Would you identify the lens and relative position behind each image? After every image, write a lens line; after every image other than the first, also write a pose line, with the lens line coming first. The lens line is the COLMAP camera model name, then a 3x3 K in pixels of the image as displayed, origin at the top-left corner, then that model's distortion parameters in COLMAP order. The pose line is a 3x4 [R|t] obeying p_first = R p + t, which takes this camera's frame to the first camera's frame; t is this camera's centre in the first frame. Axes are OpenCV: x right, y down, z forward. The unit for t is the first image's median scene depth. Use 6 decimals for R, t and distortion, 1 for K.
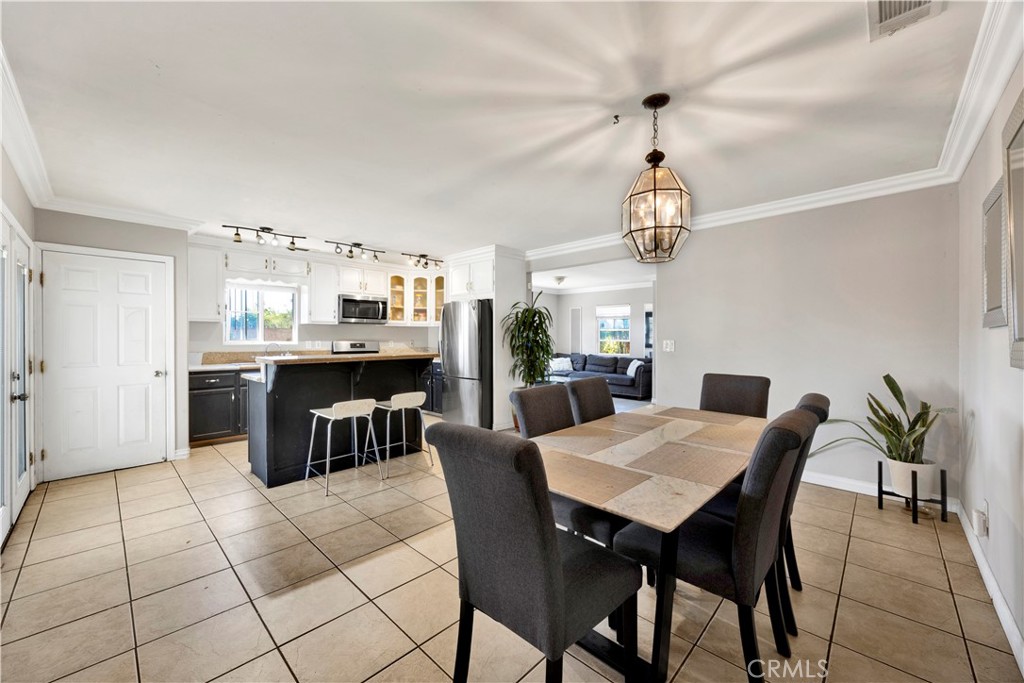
lens RADIAL K [[395.1, 0, 495.4], [0, 395.1, 337.3], [0, 0, 1]] dist [-0.000110, -0.001315]
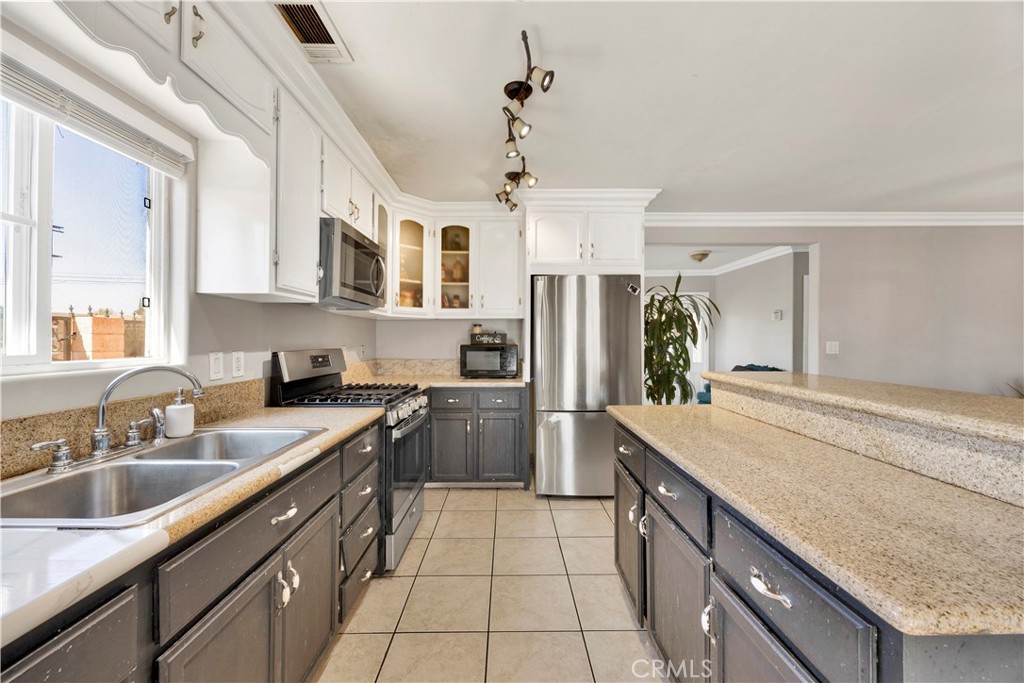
lens RADIAL K [[395.1, 0, 501.5], [0, 395.1, 338.0], [0, 0, 1]] dist [-0.000110, -0.001315]
pose [[0.709032, -0.000895, 0.705175, -0.736567], [-0.000366, 0.999999, 0.001637, -0.003639], [-0.705176, -0.001418, 0.709031, 0.882100]]
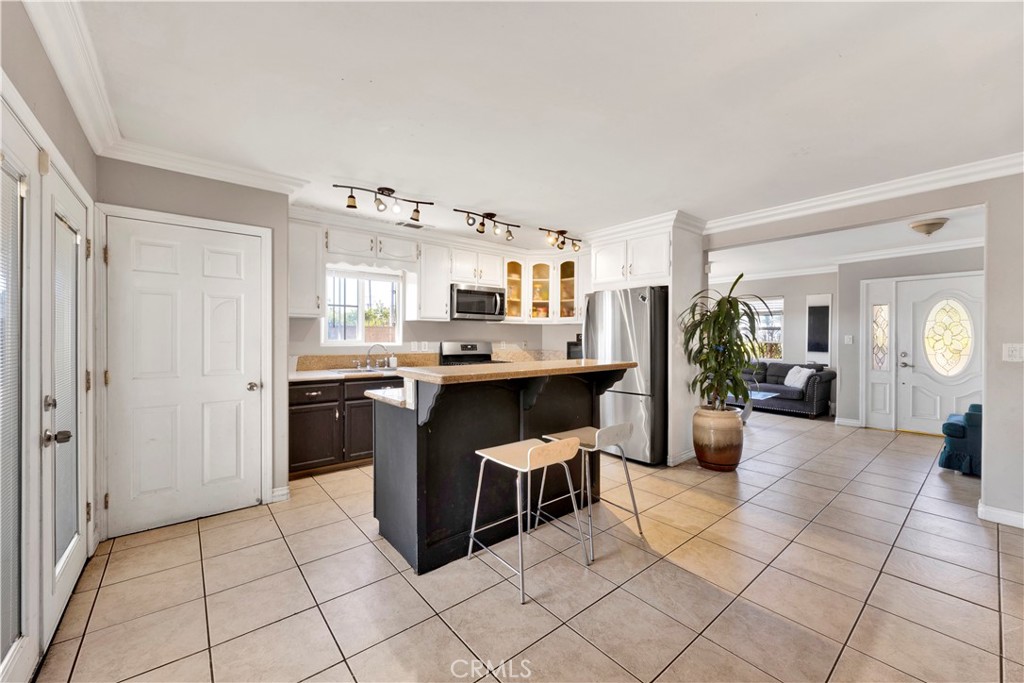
lens RADIAL K [[395.1, 0, 502.4], [0, 395.1, 336.3], [0, 0, 1]] dist [-0.000110, -0.001315]
pose [[0.994425, 0.002181, -0.105425, -0.287740], [-0.002328, 0.999996, -0.001272, -0.001807], [0.105422, 0.001510, 0.994426, 0.291235]]
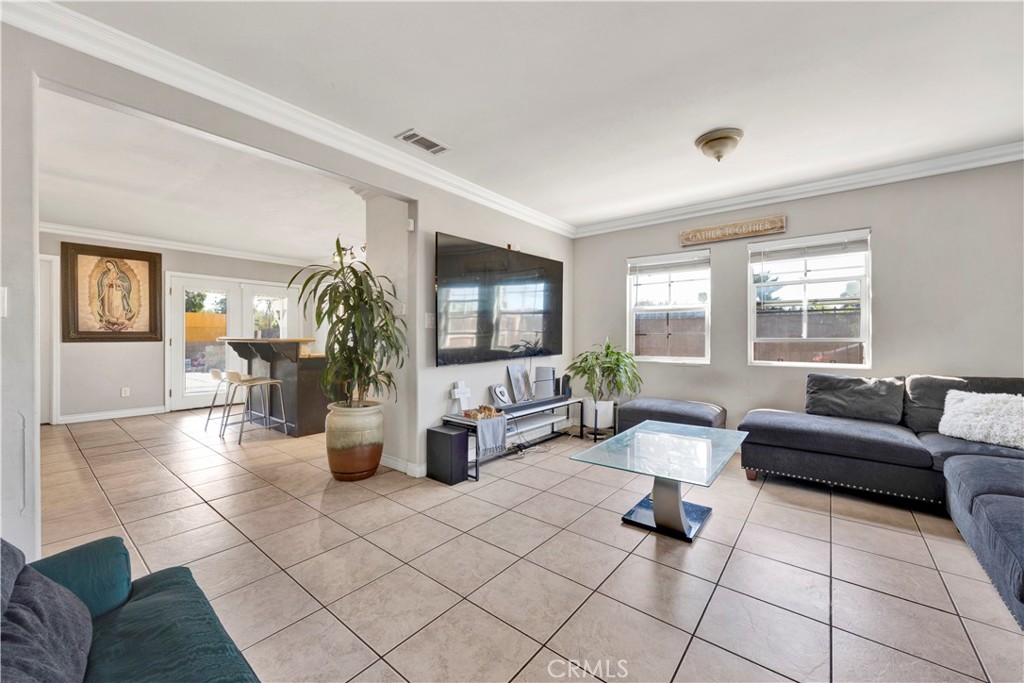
lens RADIAL K [[395.1, 0, 510.9], [0, 395.1, 339.2], [0, 0, 1]] dist [-0.000110, -0.001315]
pose [[0.121086, 0.006415, -0.992621, 0.866764], [-0.002760, 0.999977, 0.006126, 0.033709], [0.992638, 0.001998, 0.121101, 1.430055]]
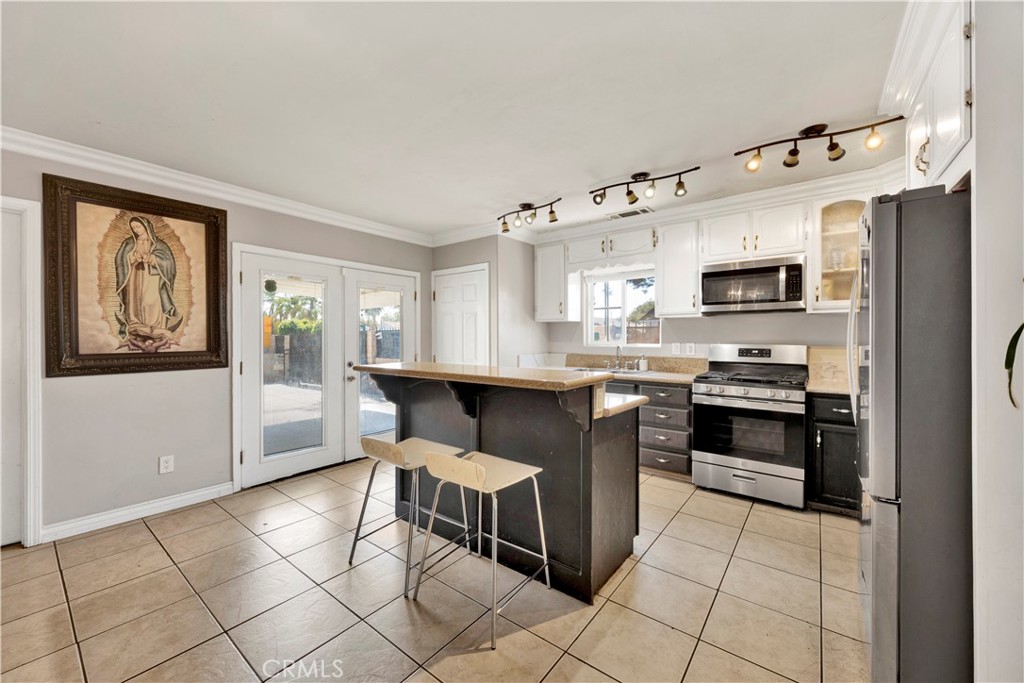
lens RADIAL K [[395.1, 0, 512.0], [0, 395.1, 339.5], [0, 0, 1]] dist [-0.000110, -0.001315]
pose [[0.134549, 0.005532, -0.990892, 0.229918], [0.002586, 0.999979, 0.005934, -0.002671], [0.990904, -0.003361, 0.134532, 0.868943]]
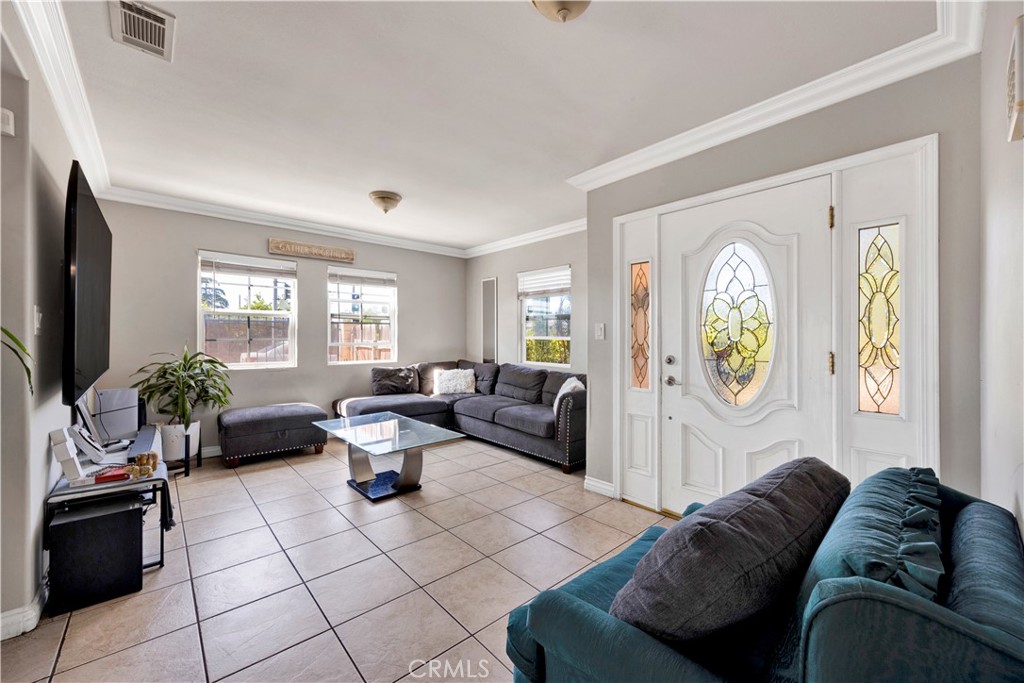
lens RADIAL K [[395.1, 0, 503.4], [0, 395.1, 340.3], [0, 0, 1]] dist [-0.000110, -0.001315]
pose [[0.997971, 0.005781, -0.063401, 0.583521], [-0.005324, 0.999959, 0.007388, 0.016379], [0.063441, -0.007036, 0.997961, 0.998500]]
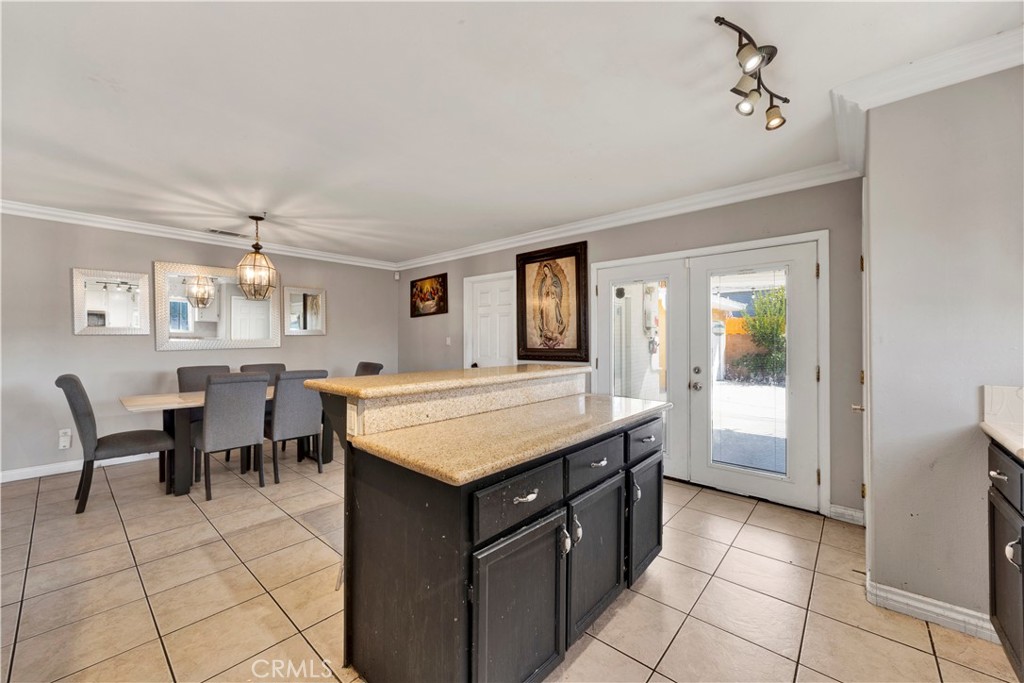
lens RADIAL K [[395.1, 0, 513.2], [0, 395.1, 345.7], [0, 0, 1]] dist [-0.000110, -0.001315]
pose [[-0.997424, 0.001890, -0.071710, -0.317170], [0.000832, 0.999890, 0.014775, -0.000792], [0.071730, 0.014677, -0.997316, 1.375184]]
